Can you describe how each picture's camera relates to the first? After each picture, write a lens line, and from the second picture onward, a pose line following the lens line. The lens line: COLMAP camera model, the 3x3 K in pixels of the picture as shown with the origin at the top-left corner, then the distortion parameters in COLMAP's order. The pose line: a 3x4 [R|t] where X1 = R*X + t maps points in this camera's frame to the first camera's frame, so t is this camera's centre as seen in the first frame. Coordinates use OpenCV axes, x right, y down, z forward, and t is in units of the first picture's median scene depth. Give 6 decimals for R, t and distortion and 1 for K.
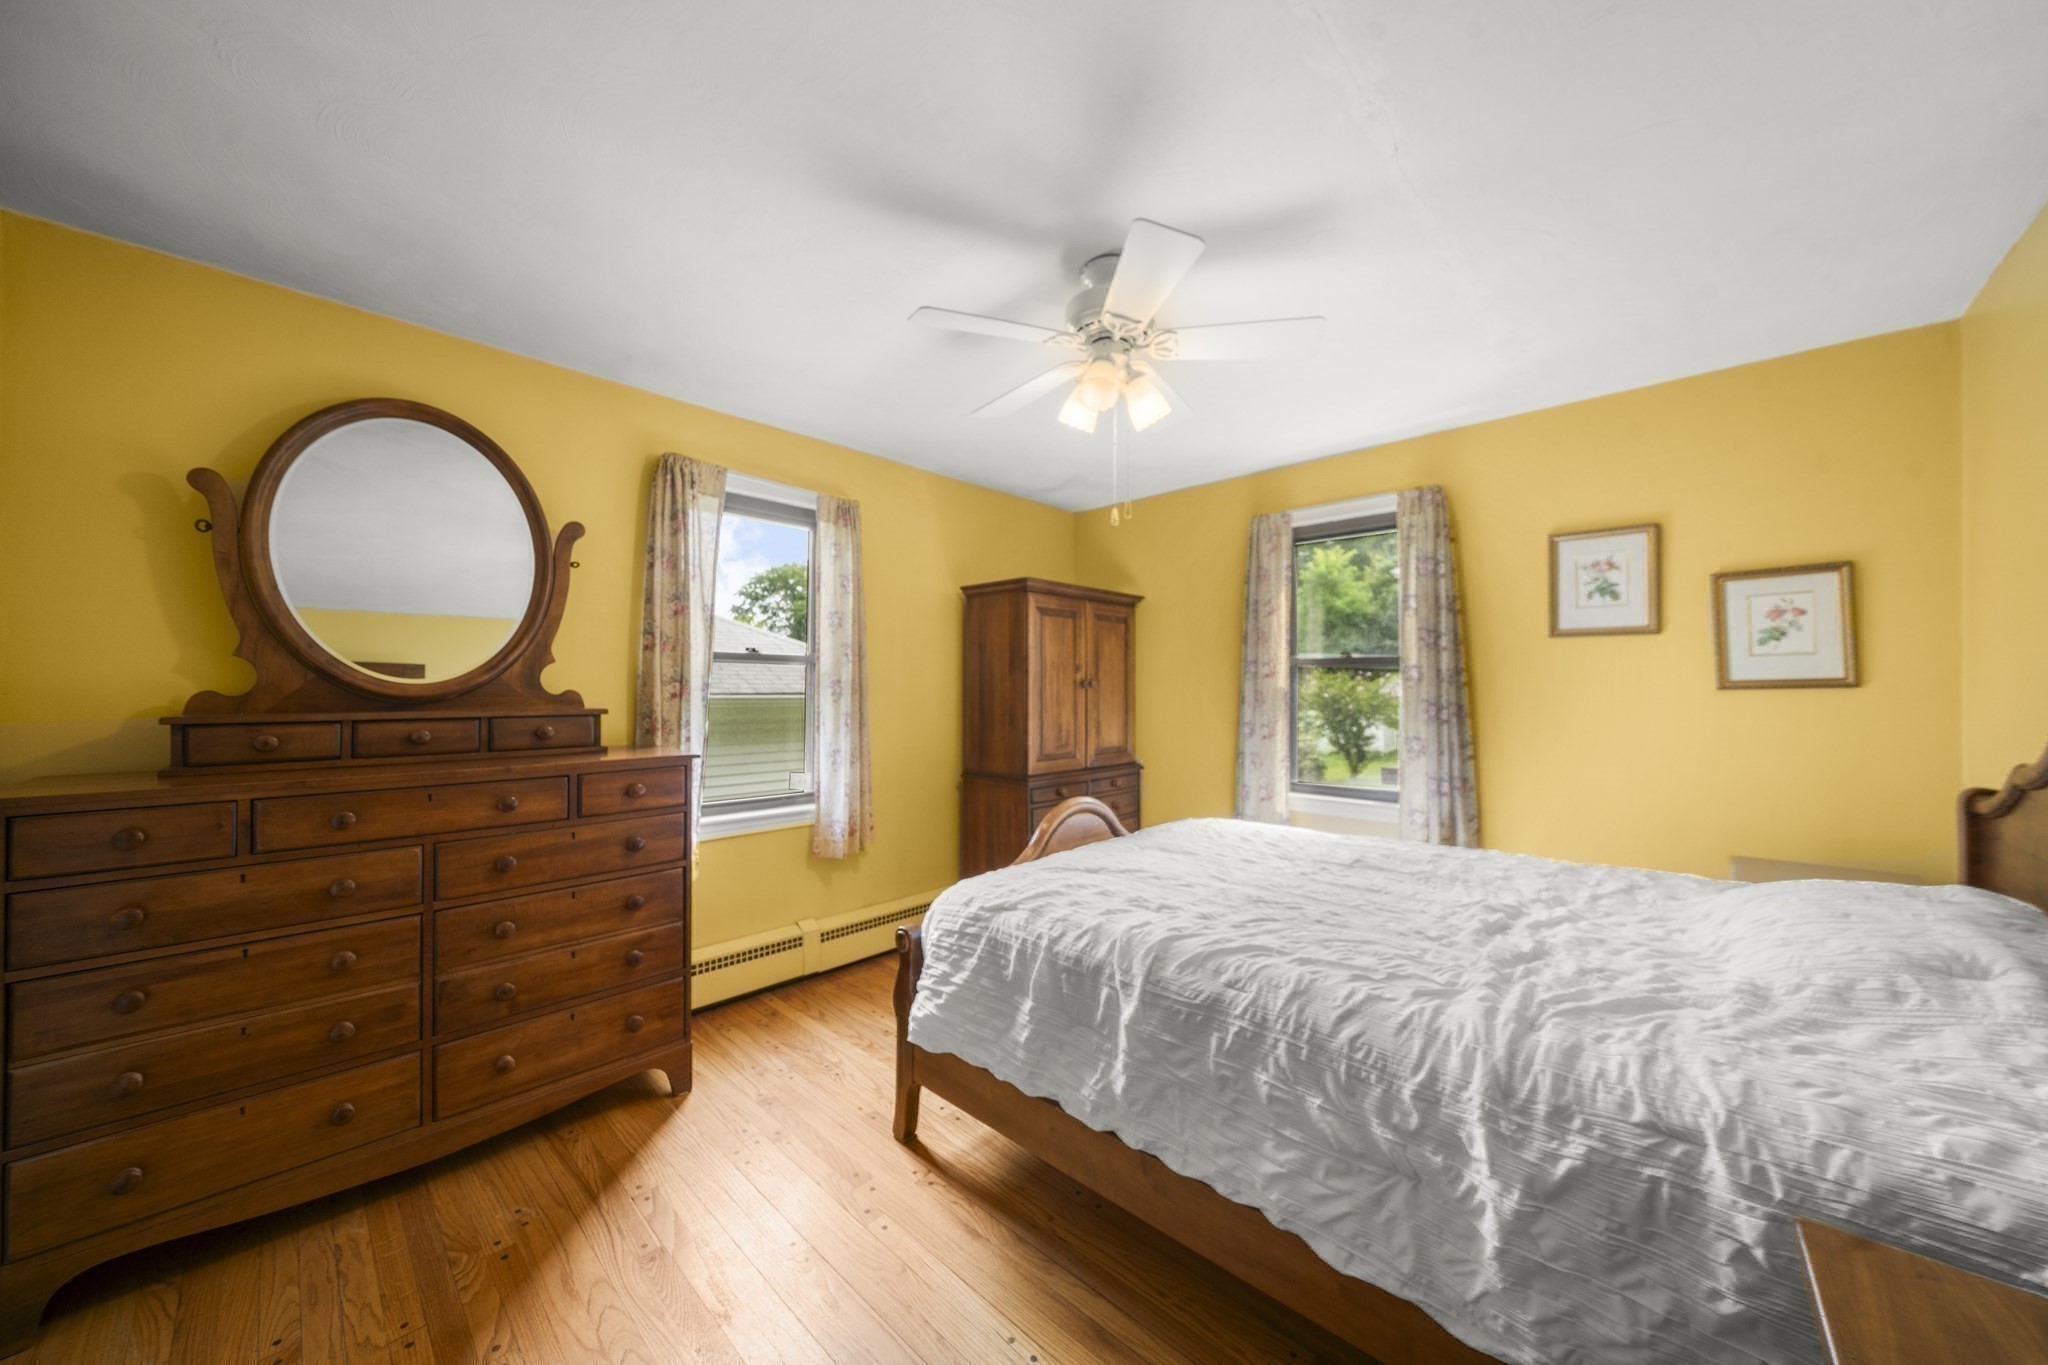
lens RADIAL K [[698.6, 0, 1004.8], [0, 698.6, 686.0], [0, 0, 1]] dist [-0.013772, -0.000398]
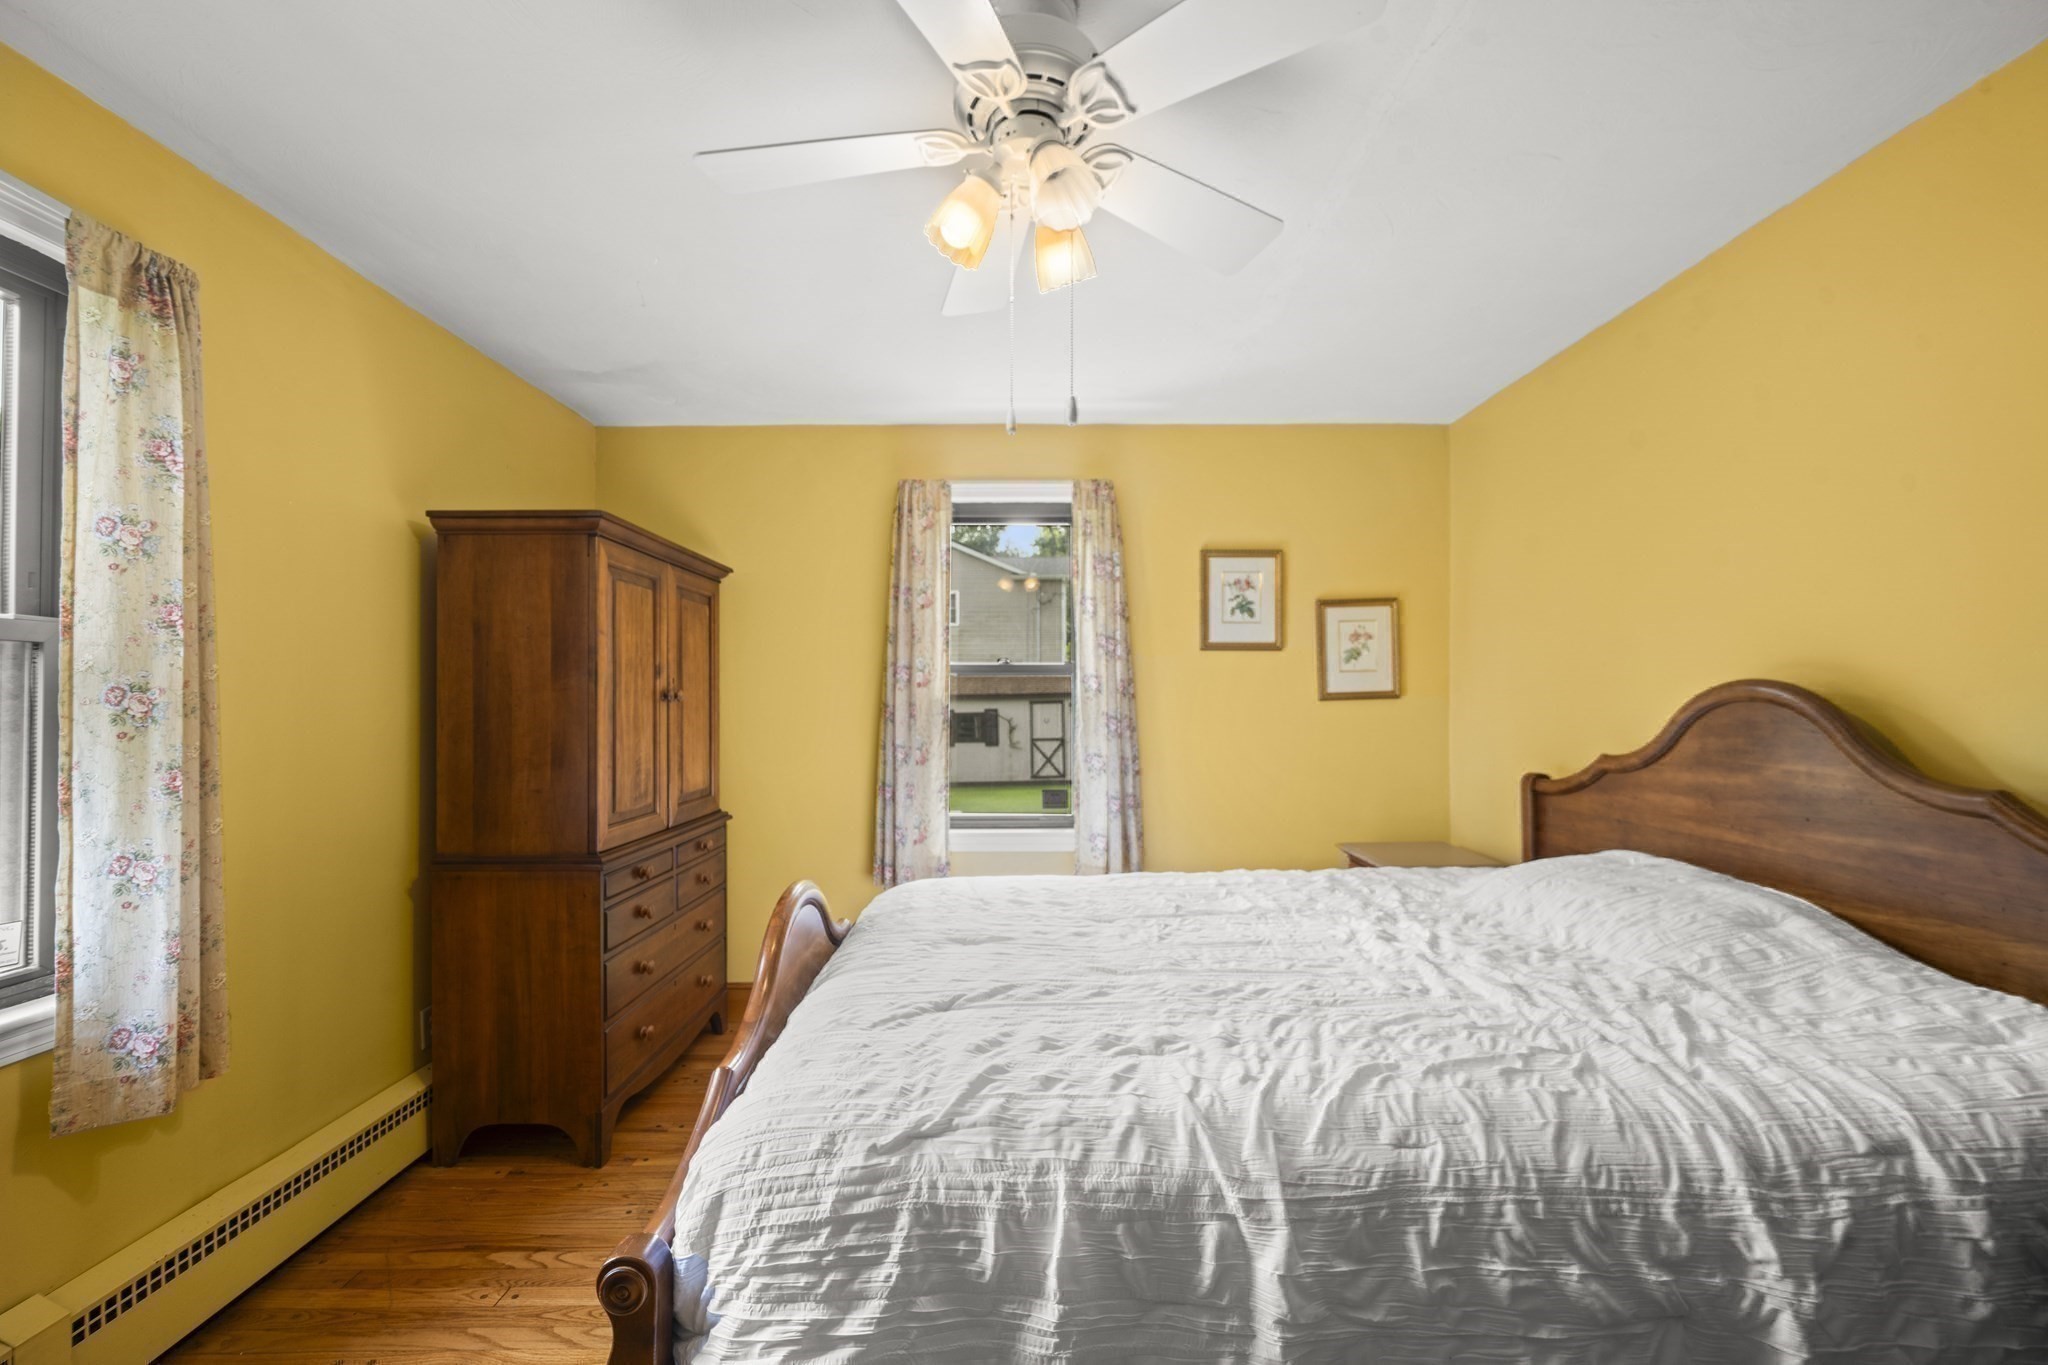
lens RADIAL K [[805.1, 0, 1028.7], [0, 805.1, 700.0], [0, 0, 1]] dist [-0.001066, -0.001331]
pose [[0.711667, -0.002946, 0.702511, -0.340180], [0.001931, 0.999996, 0.002238, 0.000414], [-0.702514, -0.000237, 0.711670, 0.503384]]
